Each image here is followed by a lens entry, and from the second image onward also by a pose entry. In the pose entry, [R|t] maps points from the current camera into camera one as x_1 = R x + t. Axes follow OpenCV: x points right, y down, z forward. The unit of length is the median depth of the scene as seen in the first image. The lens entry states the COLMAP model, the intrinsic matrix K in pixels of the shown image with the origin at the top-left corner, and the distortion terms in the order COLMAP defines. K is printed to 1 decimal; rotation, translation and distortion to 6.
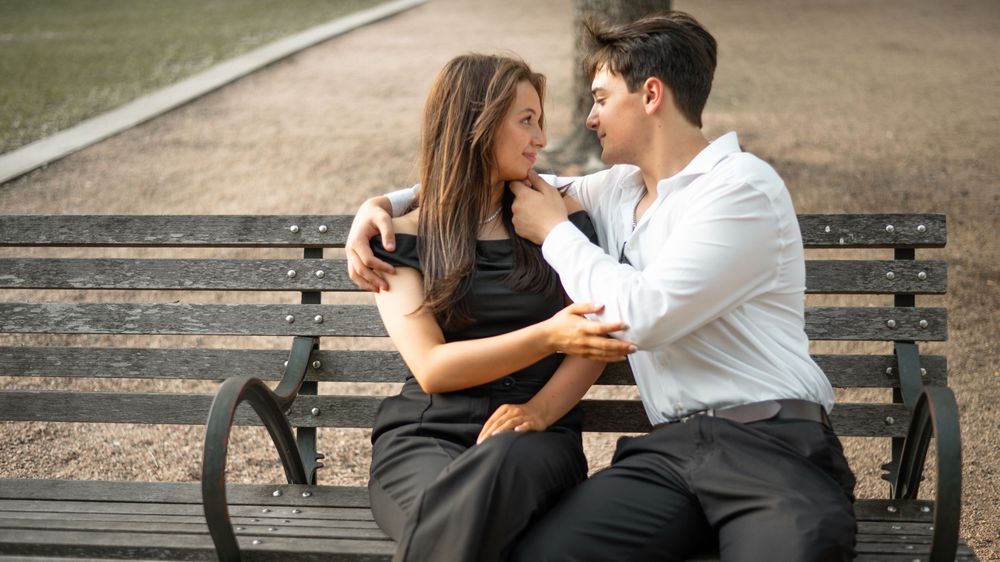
lens RADIAL K [[1499.6, 0, 500.0], [0, 1499.6, 281.0], [0, 0, 1]] dist [-0.004590, -0.034483]
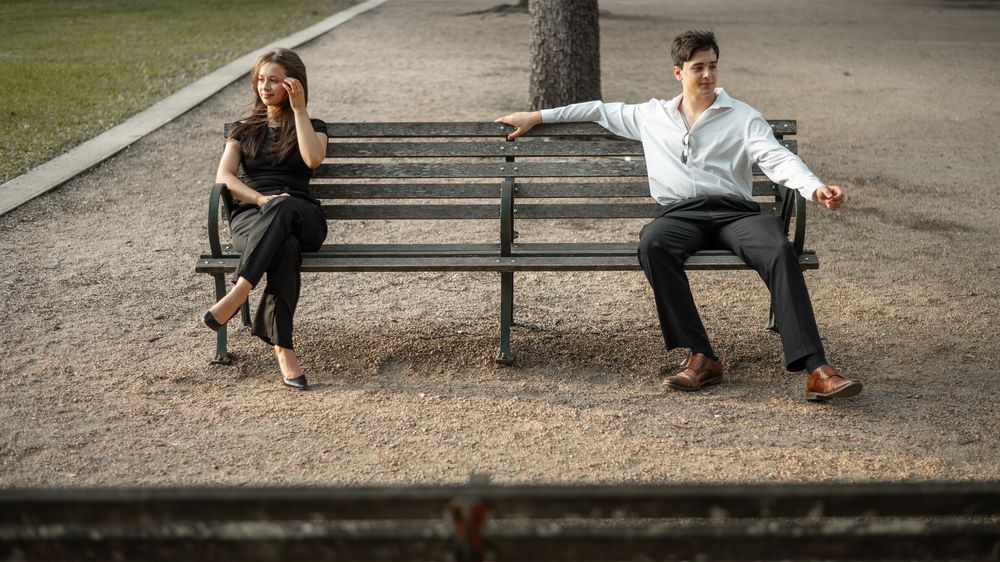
lens RADIAL K [[1693.5, 0, 500.0], [0, 1693.5, 281.0], [0, 0, 1]] dist [-0.008039, -0.044283]
pose [[0.992059, -0.005638, 0.125644, -0.441163], [0.010782, 0.999130, -0.040292, 0.278726], [-0.125307, 0.041327, 0.991257, -1.381231]]
